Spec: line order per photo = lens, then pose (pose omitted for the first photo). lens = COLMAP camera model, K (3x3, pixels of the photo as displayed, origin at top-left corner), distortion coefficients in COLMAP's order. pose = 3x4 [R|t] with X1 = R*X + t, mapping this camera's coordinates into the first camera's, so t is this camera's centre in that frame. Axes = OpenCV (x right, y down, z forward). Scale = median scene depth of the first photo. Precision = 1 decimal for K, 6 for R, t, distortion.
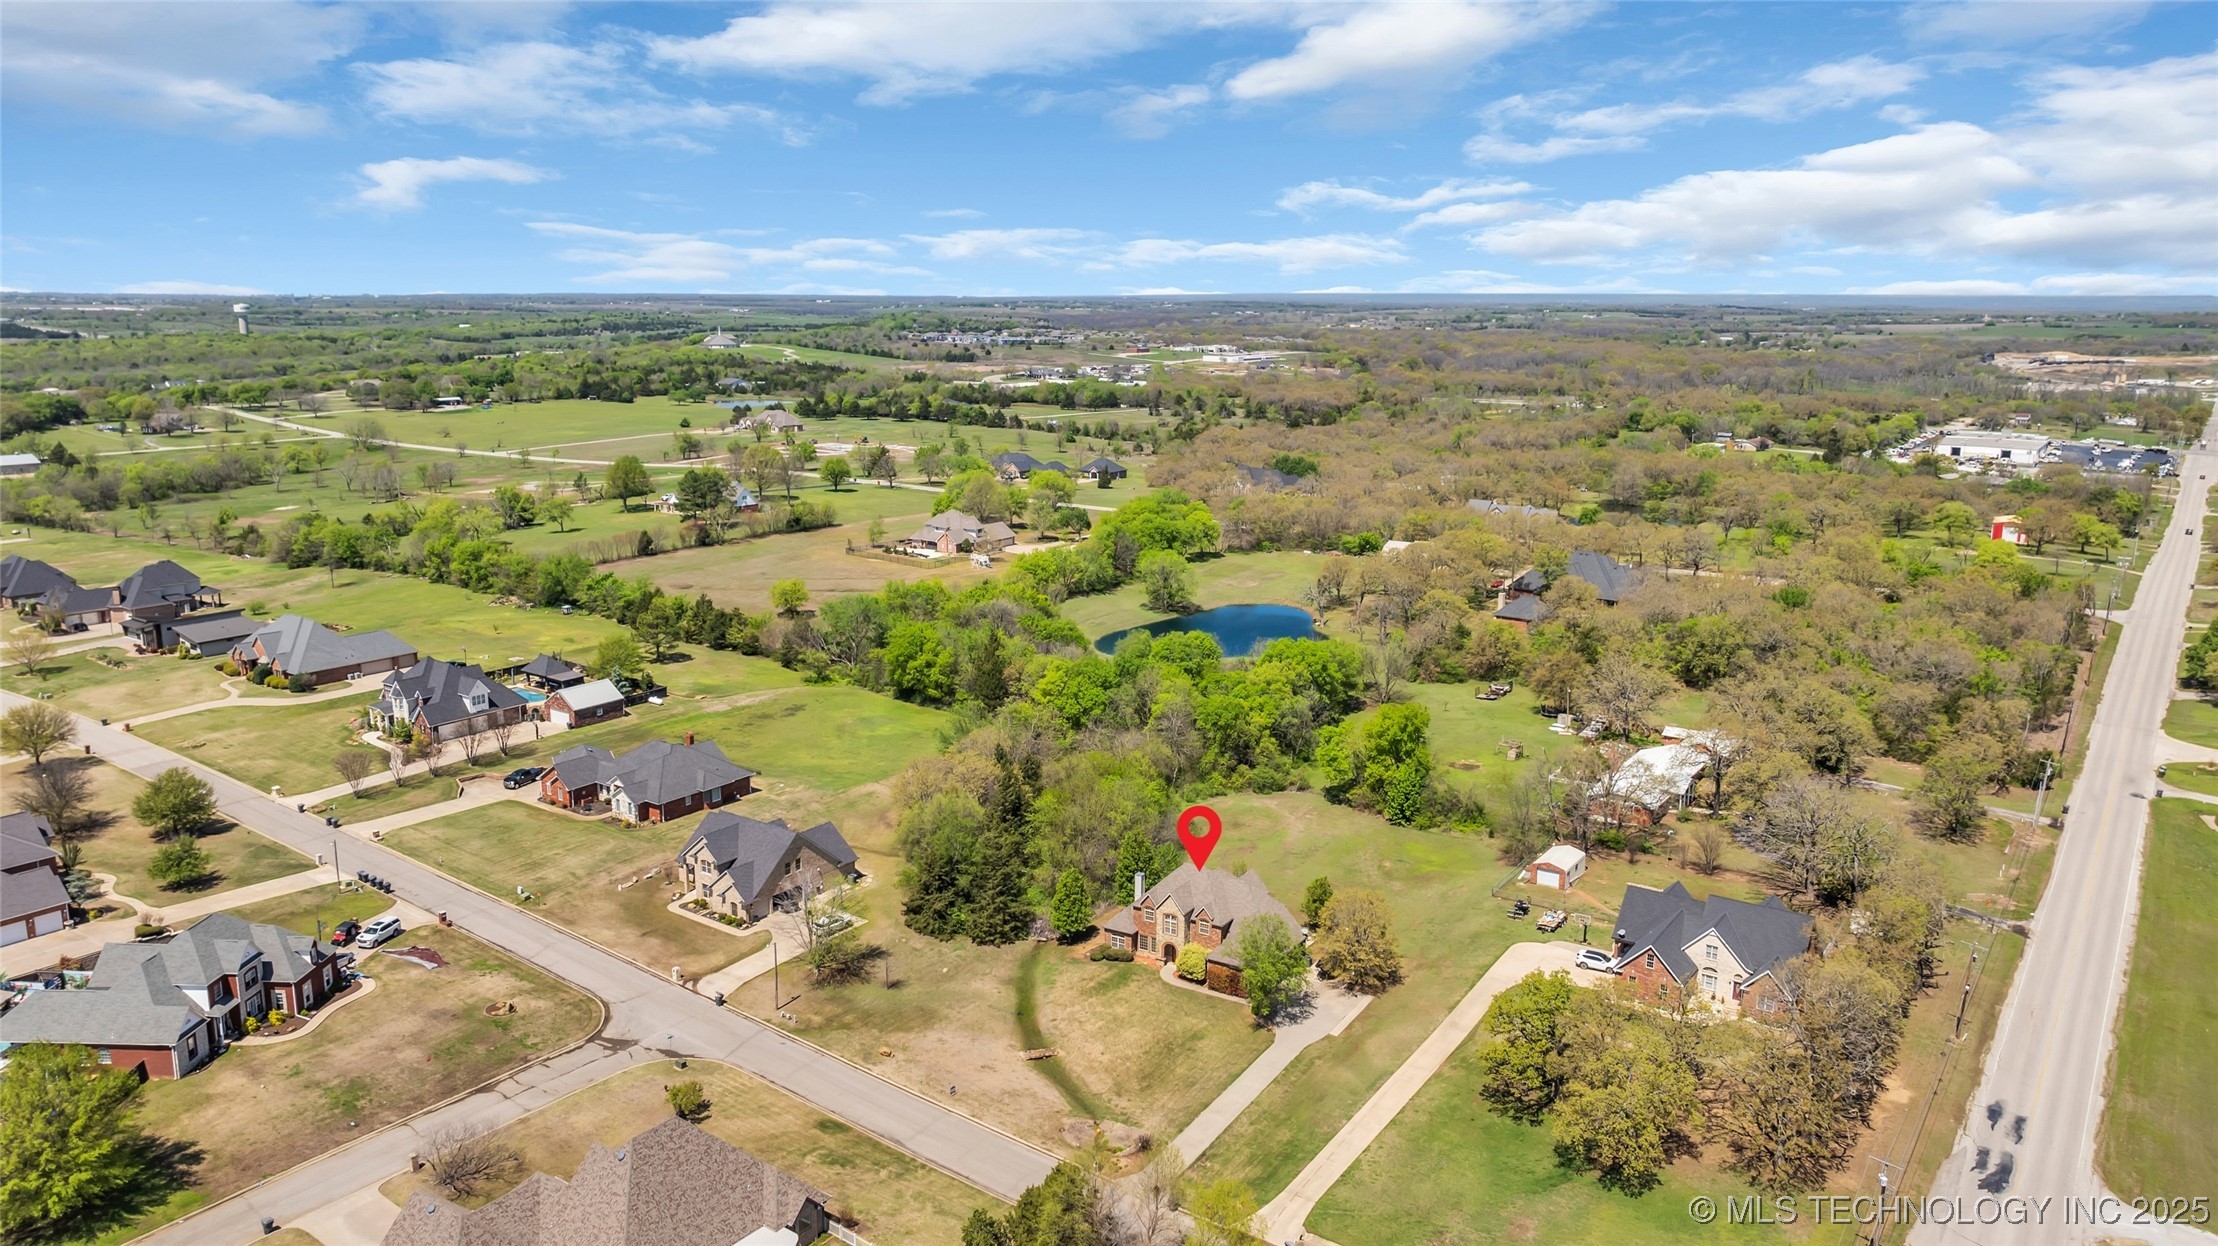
lens RADIAL K [[1564.5, 0, 1101.8], [0, 1564.5, 752.8], [0, 0, 1]] dist [-0.004196, 0.001810]
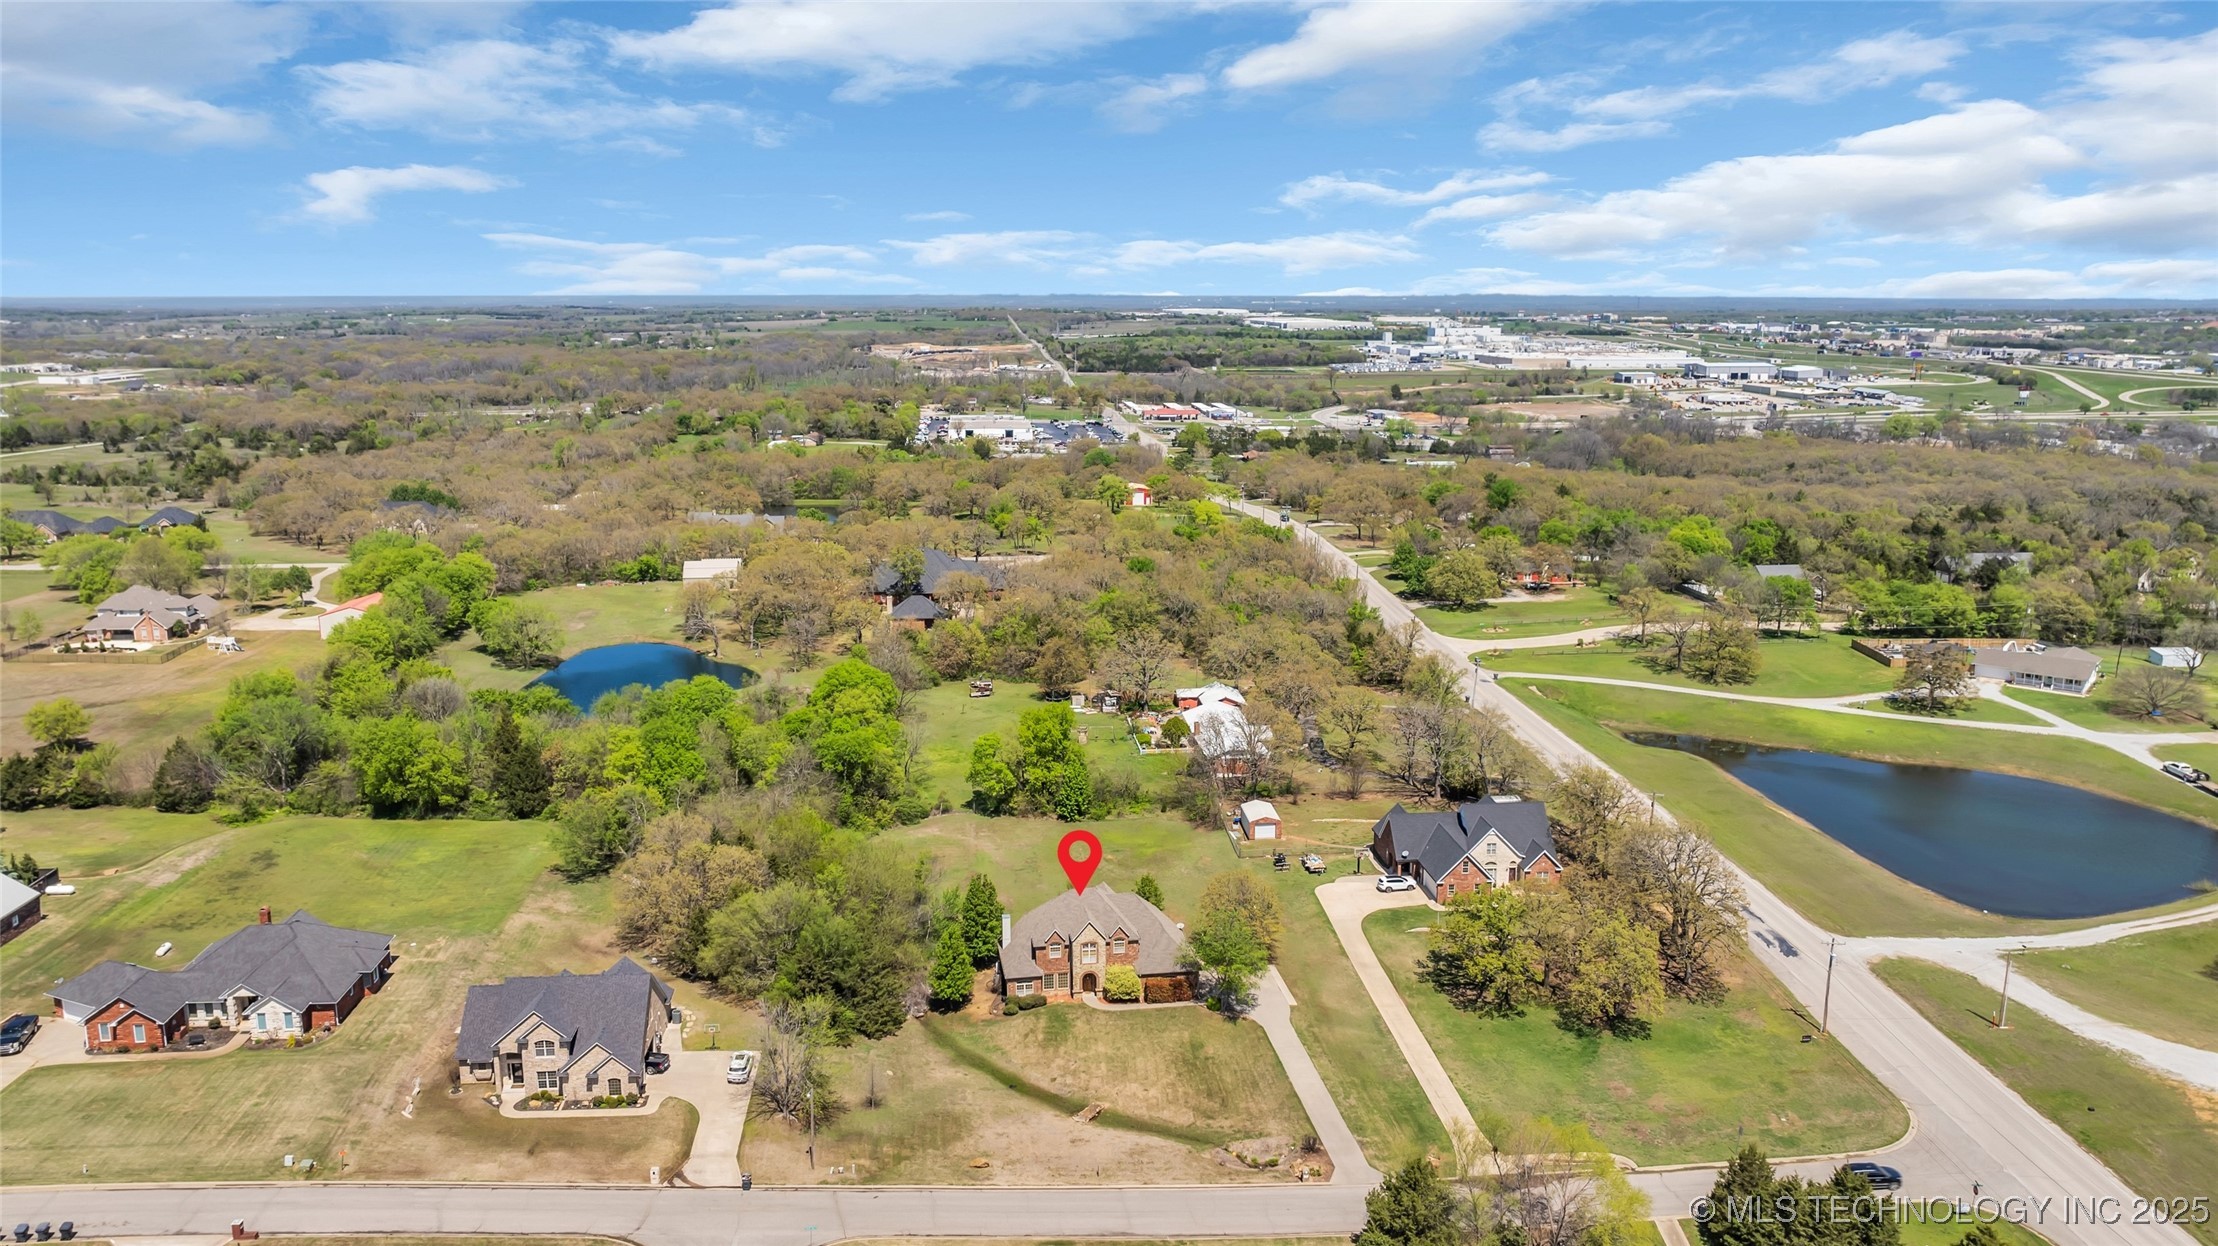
lens RADIAL K [[1580.8, 0, 1144.0], [0, 1580.8, 790.1], [0, 0, 1]] dist [-0.005401, -0.000735]
pose [[0.755904, -0.202377, 0.622617, -0.492395], [0.190700, 0.977846, 0.086317, -0.064256], [-0.626292, 0.053486, 0.777751, 0.195096]]
